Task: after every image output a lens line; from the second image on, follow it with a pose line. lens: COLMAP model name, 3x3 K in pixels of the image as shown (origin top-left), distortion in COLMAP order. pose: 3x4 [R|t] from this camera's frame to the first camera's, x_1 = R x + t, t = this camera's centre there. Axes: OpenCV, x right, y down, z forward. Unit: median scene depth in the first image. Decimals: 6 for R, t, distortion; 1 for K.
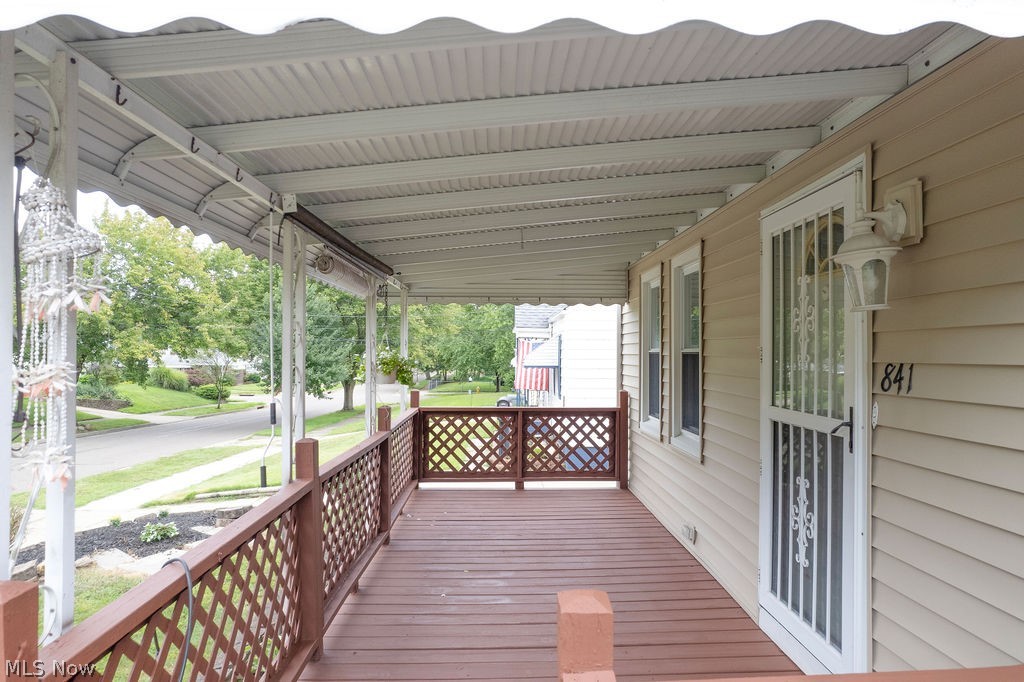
lens RADIAL K [[662.9, 0, 512.0], [0, 662.9, 341.0], [0, 0, 1]] dist [-0.060436, 0.061523]
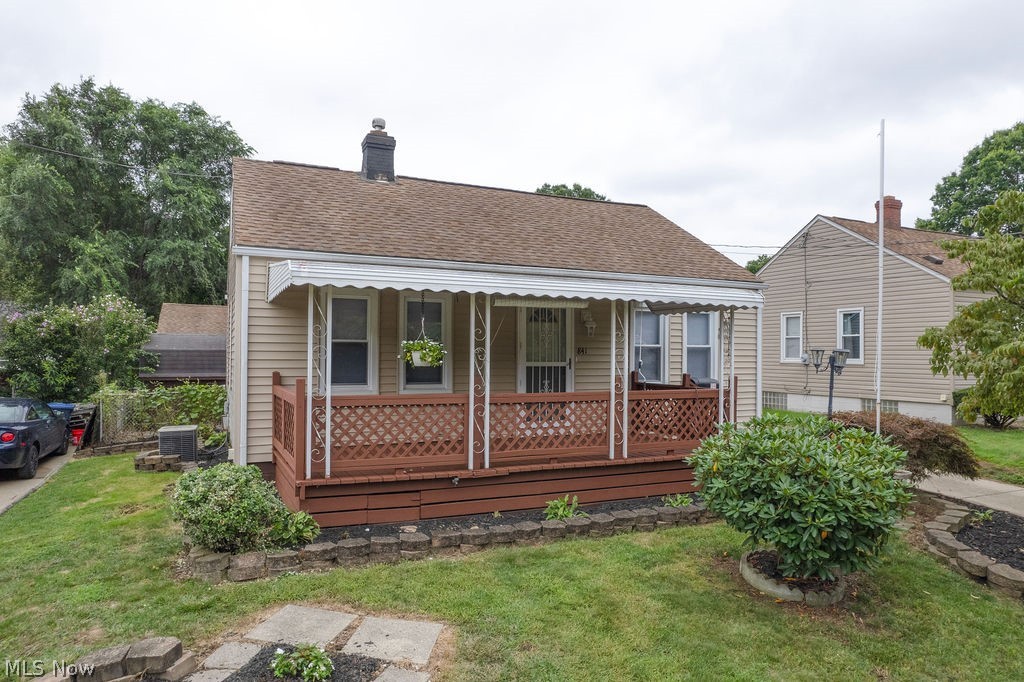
lens RADIAL K [[662.9, 0, 512.0], [0, 662.9, 341.0], [0, 0, 1]] dist [-0.060436, 0.061523]
pose [[-0.398522, -0.005386, 0.917143, -2.811104], [-0.027277, 0.999610, -0.005983, 0.022661], [-0.916753, -0.027401, -0.398514, 2.651584]]
